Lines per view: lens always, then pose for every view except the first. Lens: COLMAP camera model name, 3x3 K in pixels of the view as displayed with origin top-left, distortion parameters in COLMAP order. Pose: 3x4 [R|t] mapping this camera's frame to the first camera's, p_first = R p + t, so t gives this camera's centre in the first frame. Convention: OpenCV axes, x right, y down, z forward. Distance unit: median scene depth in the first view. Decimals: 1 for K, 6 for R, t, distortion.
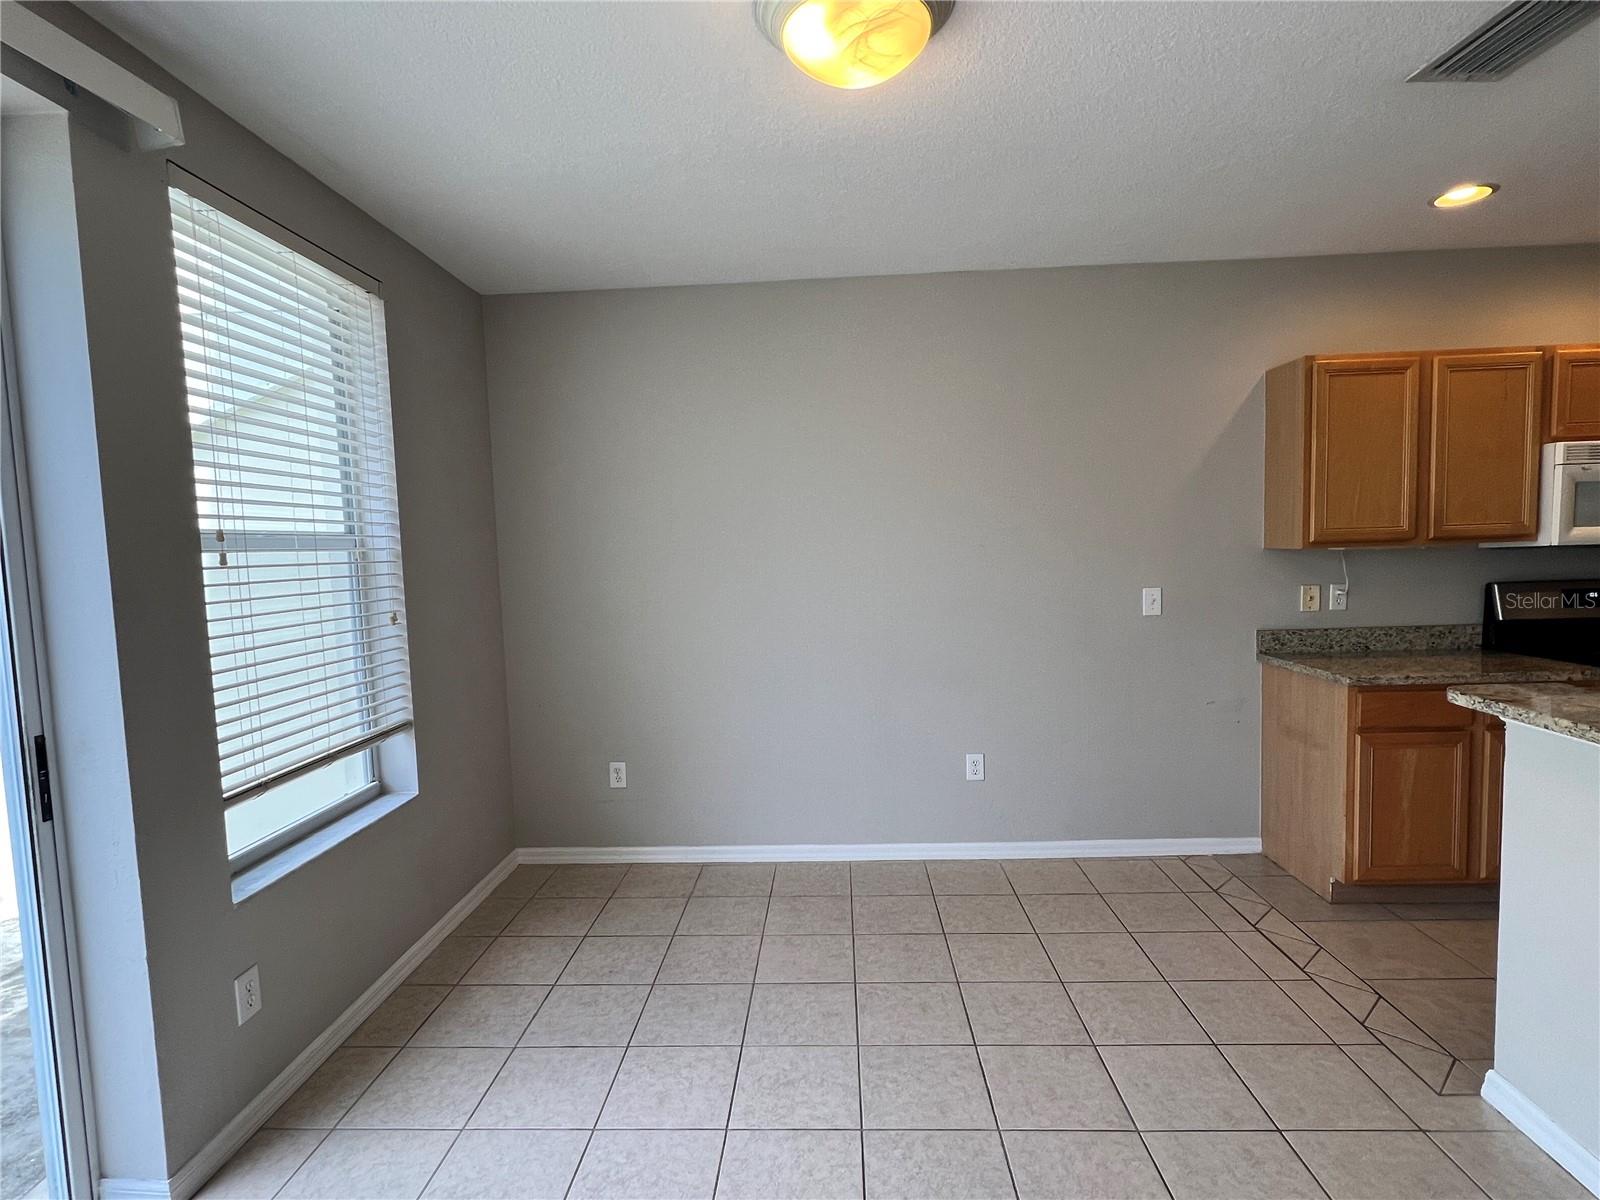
lens RADIAL K [[809.9, 0, 794.6], [0, 809.9, 616.1], [0, 0, 1]] dist [-0.001006, -0.000261]
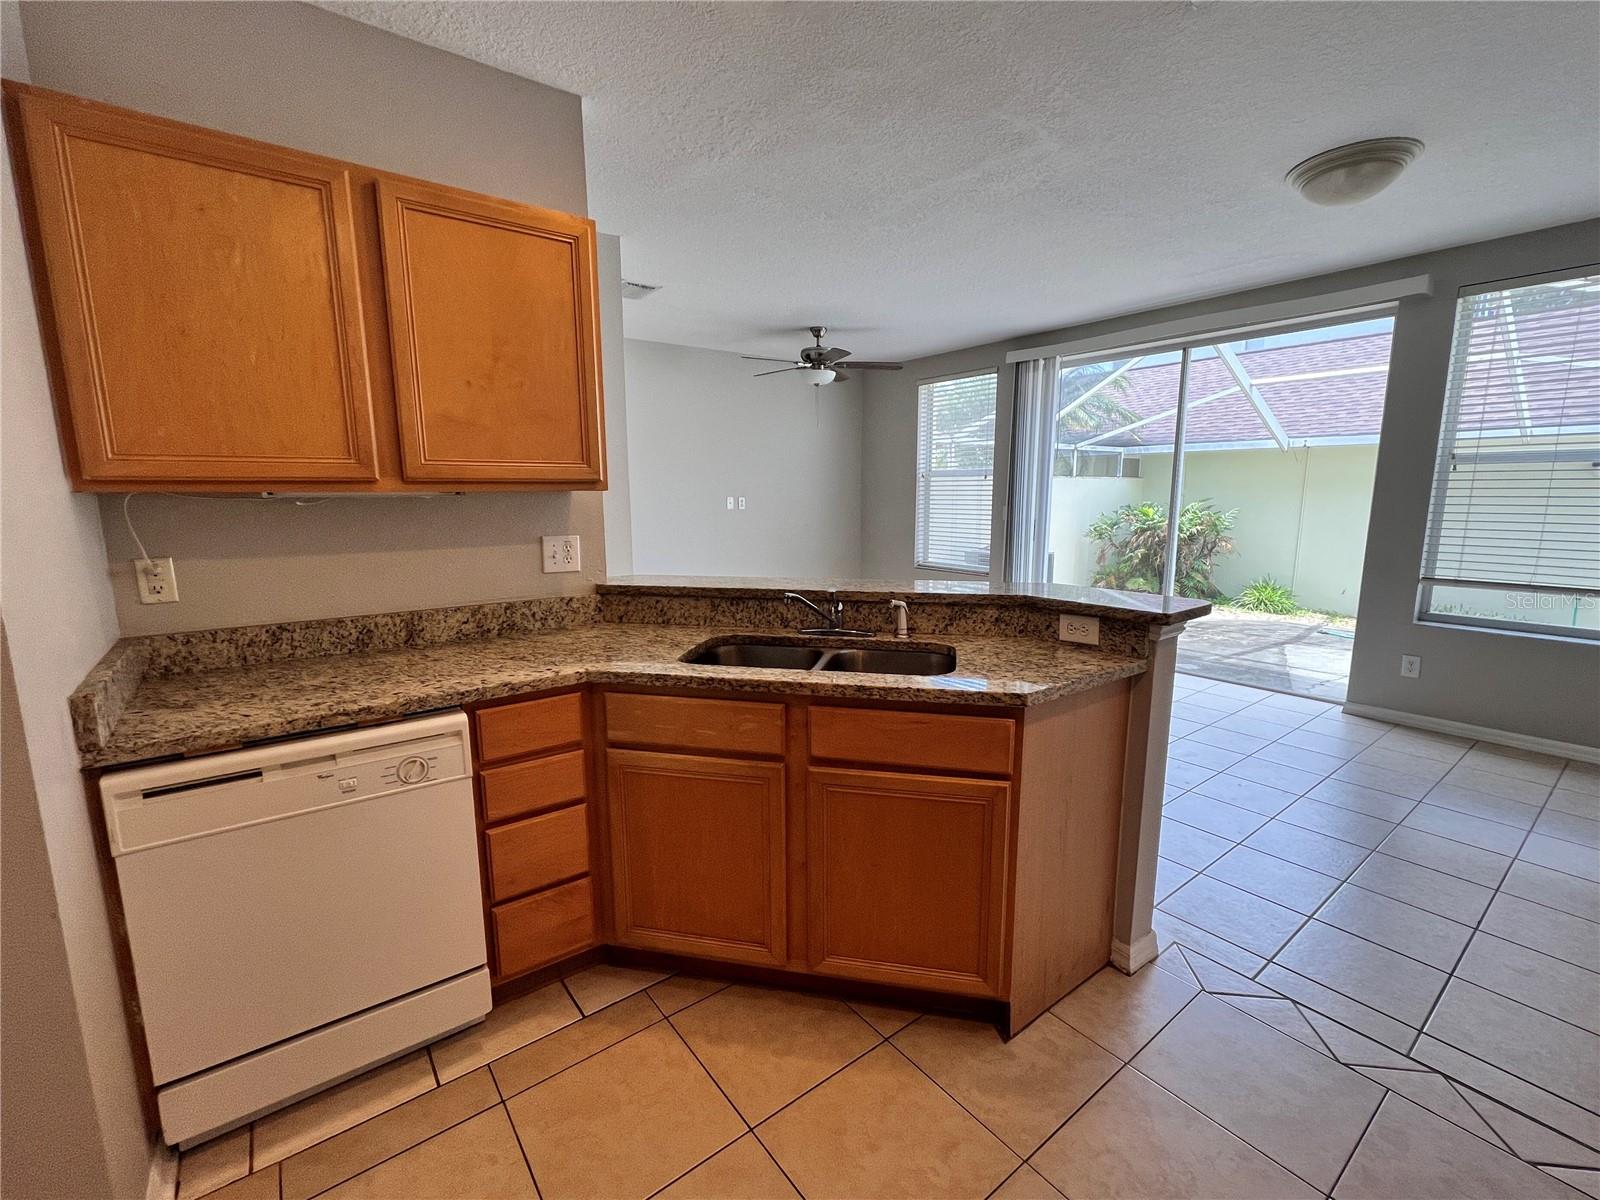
lens RADIAL K [[700.1, 0, 800.0], [0, 700.1, 600.0], [0, 0, 1]] dist [-0.000413, 0.000036]
pose [[-0.763067, 0.135878, -0.631875, 1.757613], [-0.024968, 0.970724, 0.238897, -0.125490], [0.645837, 0.198071, -0.737334, 1.268580]]
